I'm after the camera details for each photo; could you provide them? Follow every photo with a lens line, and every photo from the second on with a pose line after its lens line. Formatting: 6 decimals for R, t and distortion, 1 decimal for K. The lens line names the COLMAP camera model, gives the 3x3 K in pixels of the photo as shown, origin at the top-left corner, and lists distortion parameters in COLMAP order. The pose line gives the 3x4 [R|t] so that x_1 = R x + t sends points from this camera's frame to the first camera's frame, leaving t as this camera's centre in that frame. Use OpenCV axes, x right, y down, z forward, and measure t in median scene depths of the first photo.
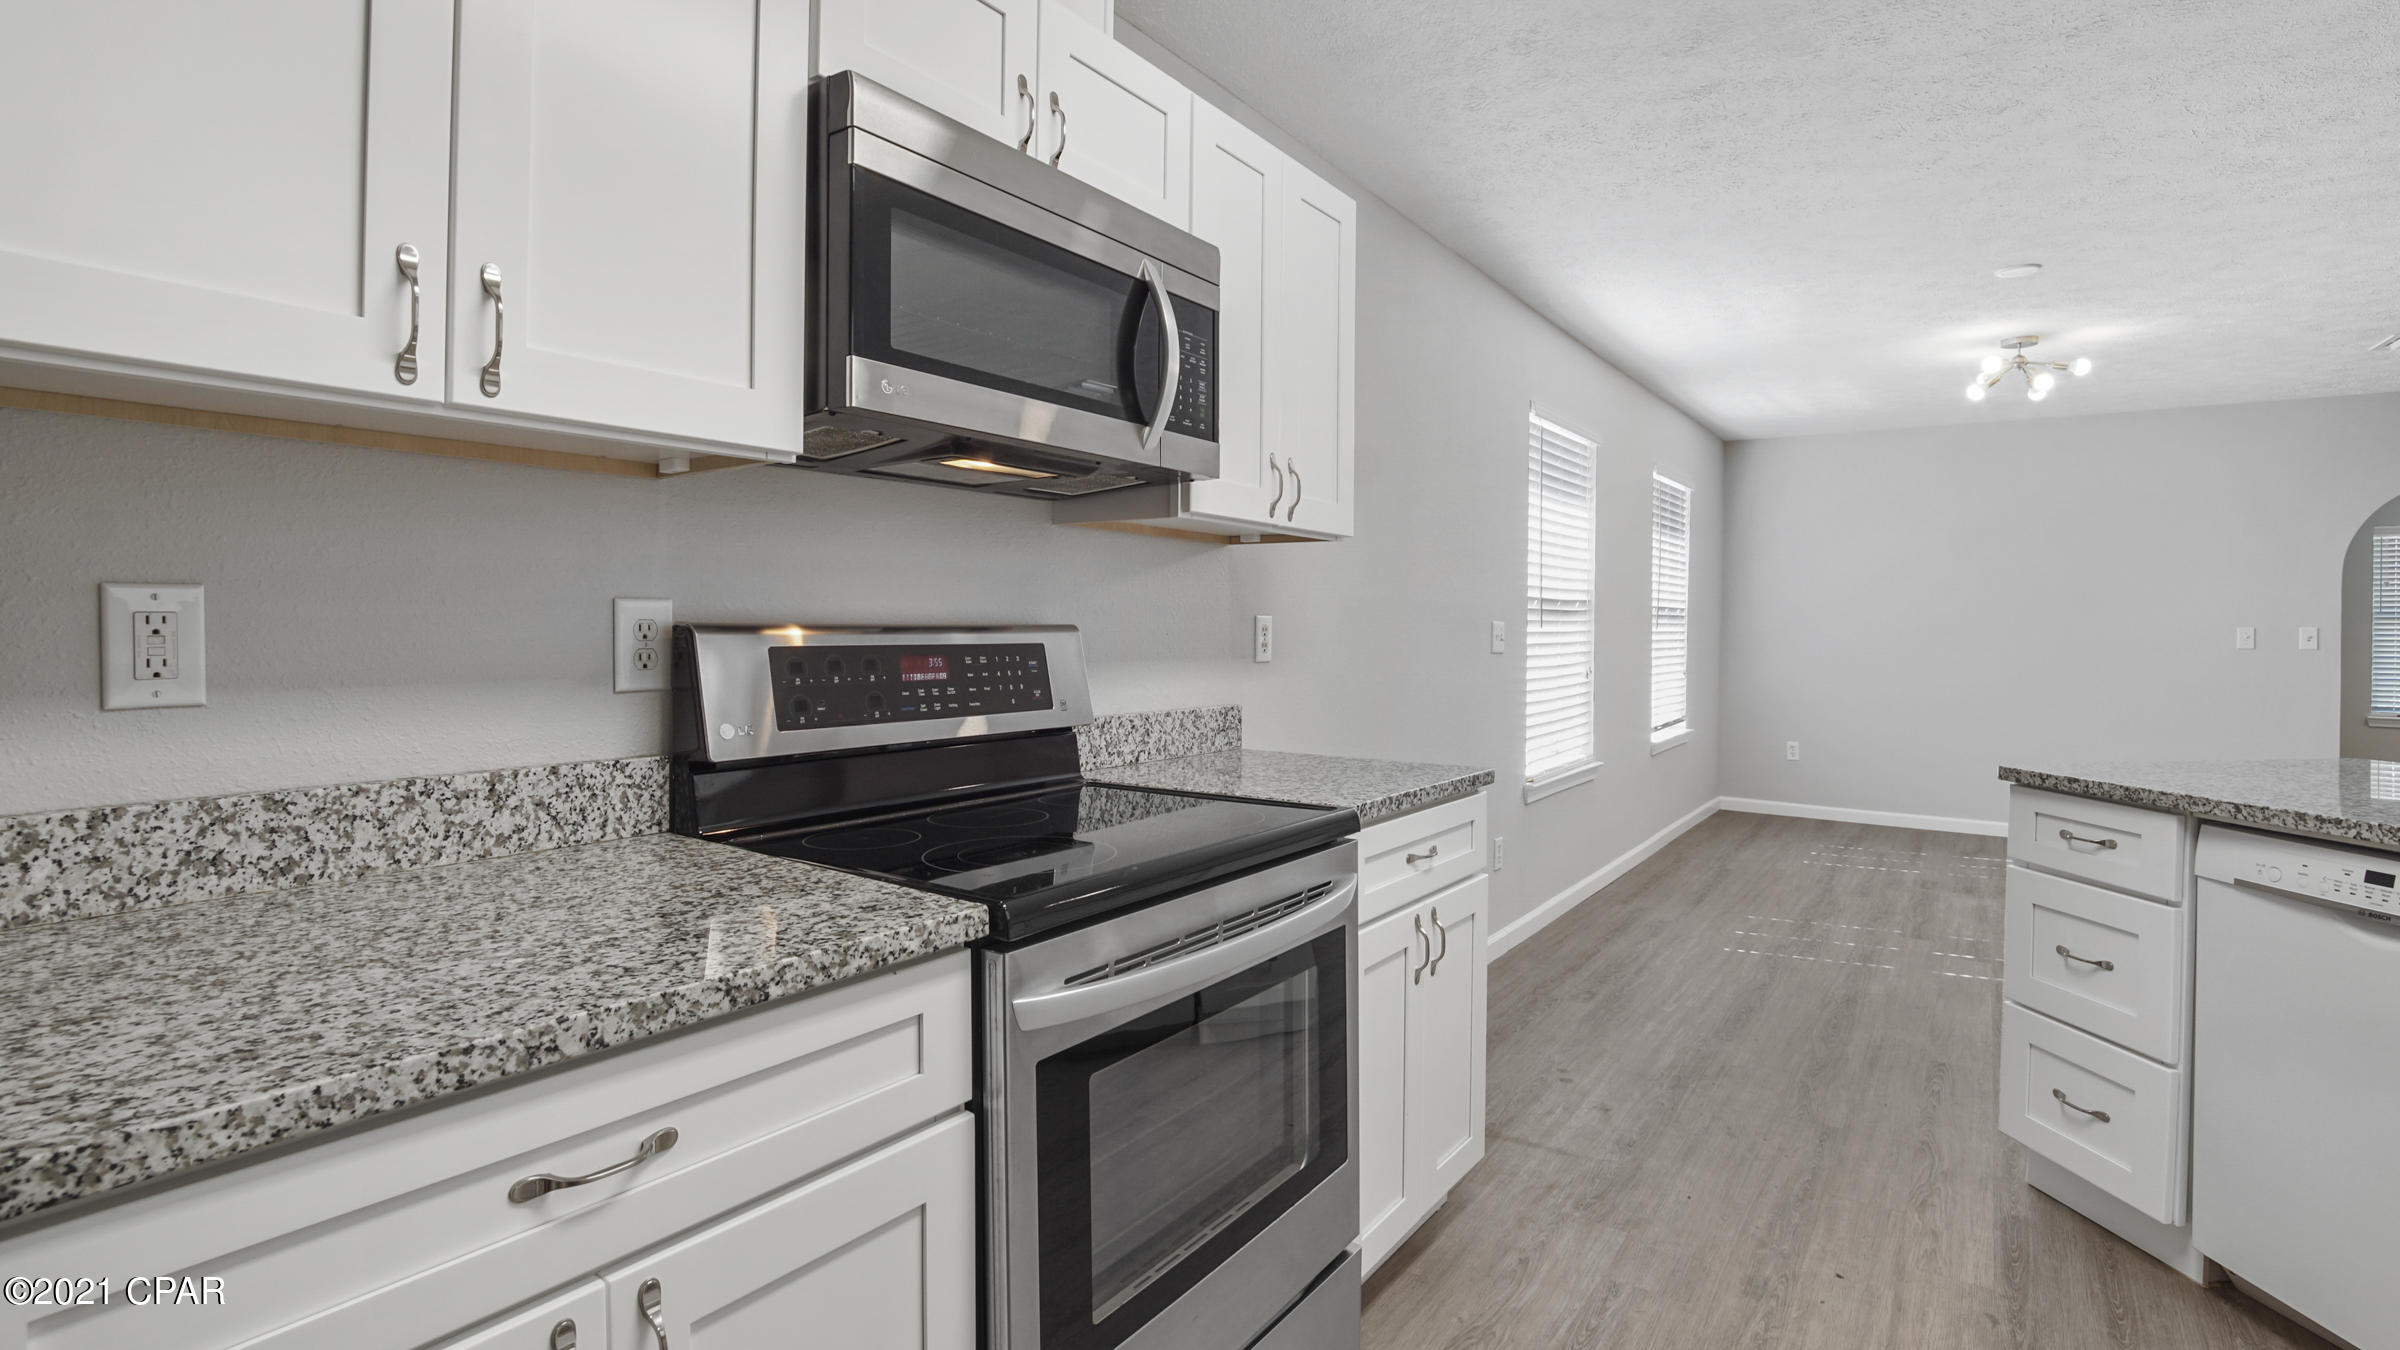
lens RADIAL K [[1108.6, 0, 1196.8], [0, 1108.6, 612.2], [0, 0, 1]] dist [-0.025253, 0.000406]
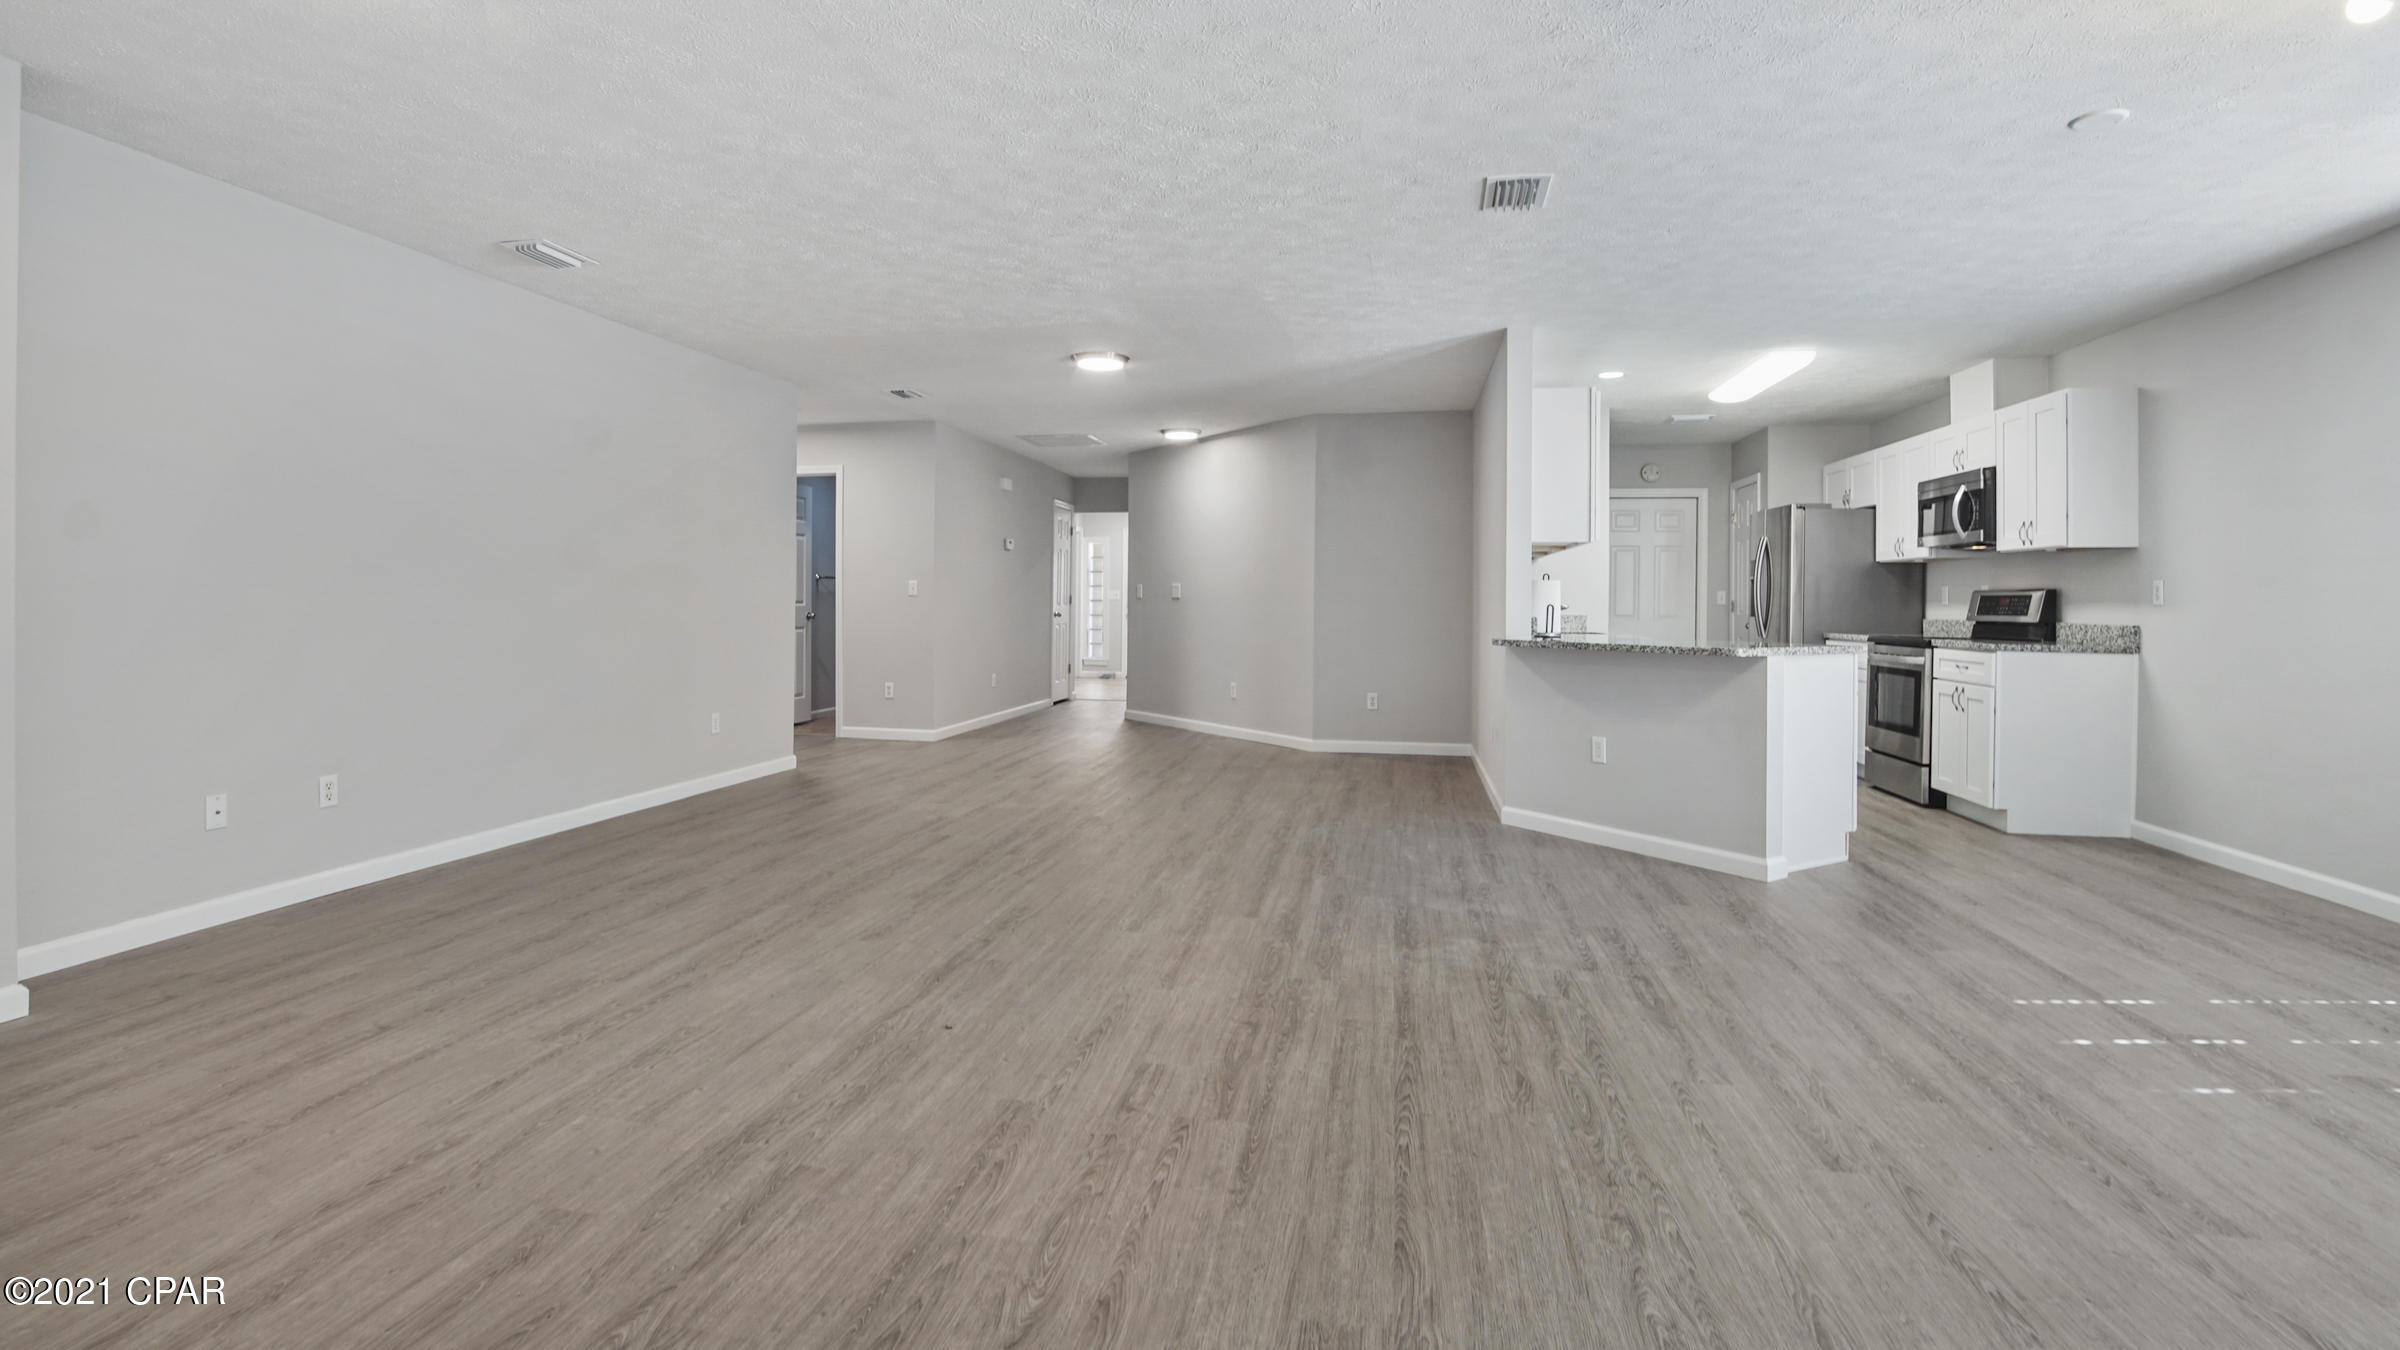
lens RADIAL K [[1108.6, 0, 1196.8], [0, 1108.6, 612.2], [0, 0, 1]] dist [-0.025253, 0.000406]
pose [[-0.902861, -0.016582, -0.429613, 2.823800], [-0.015759, 0.999861, -0.005474, 0.113035], [0.429644, 0.001828, -0.902996, 2.396211]]
